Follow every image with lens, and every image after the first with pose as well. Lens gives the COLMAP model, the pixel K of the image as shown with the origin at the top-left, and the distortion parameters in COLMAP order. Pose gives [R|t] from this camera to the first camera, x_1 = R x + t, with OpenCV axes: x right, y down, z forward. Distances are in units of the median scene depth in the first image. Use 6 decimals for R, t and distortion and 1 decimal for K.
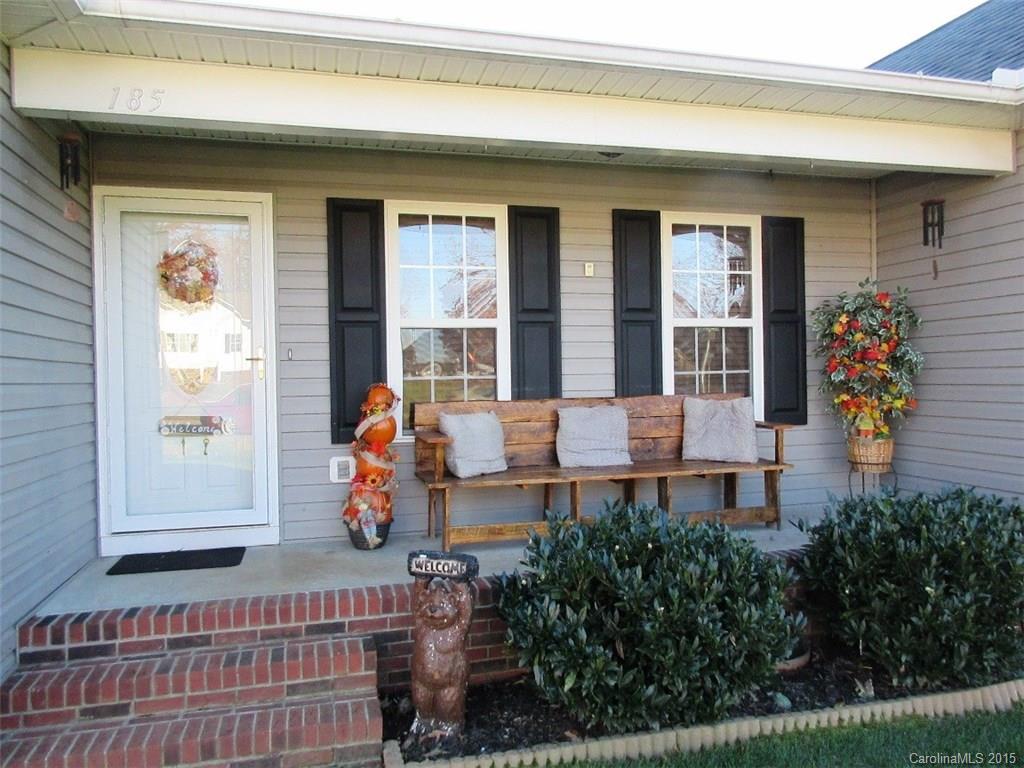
lens RADIAL K [[757.0, 0, 512.0], [0, 757.0, 384.0], [0, 0, 1]] dist [-0.009881, -0.008274]
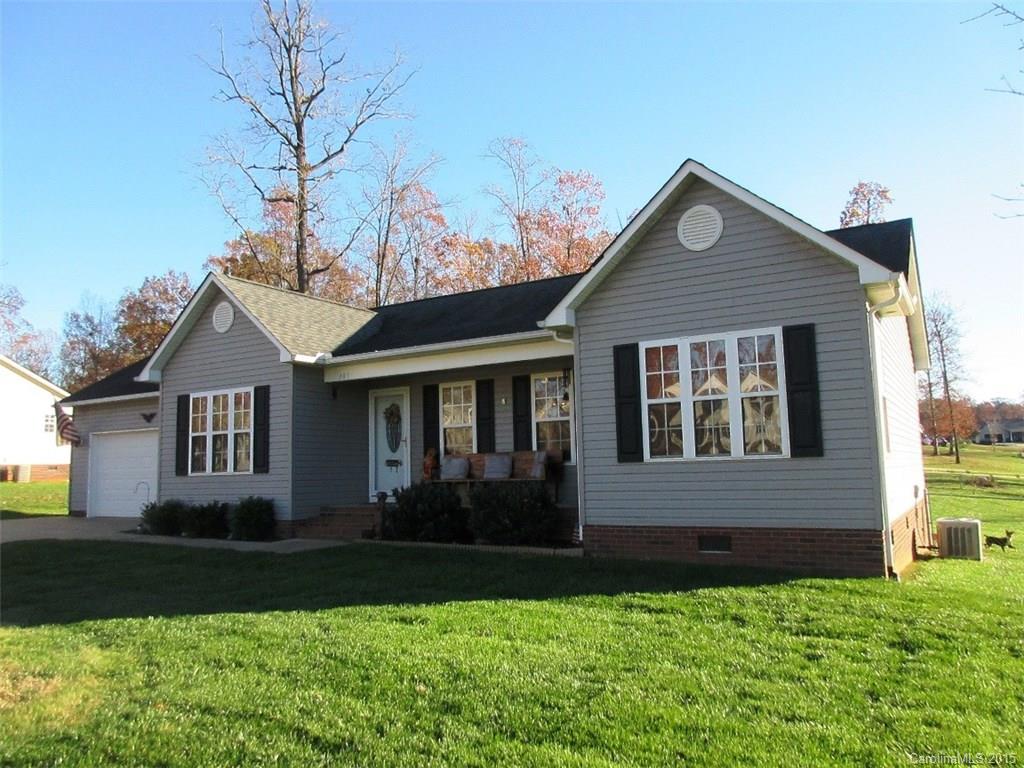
lens RADIAL K [[757.0, 0, 512.0], [0, 757.0, 384.0], [0, 0, 1]] dist [-0.009881, -0.008274]
pose [[0.681927, -0.081446, -0.726872, 1.965855], [0.018771, 0.995402, -0.093924, 0.029145], [0.731180, 0.050405, 0.680320, -0.702651]]
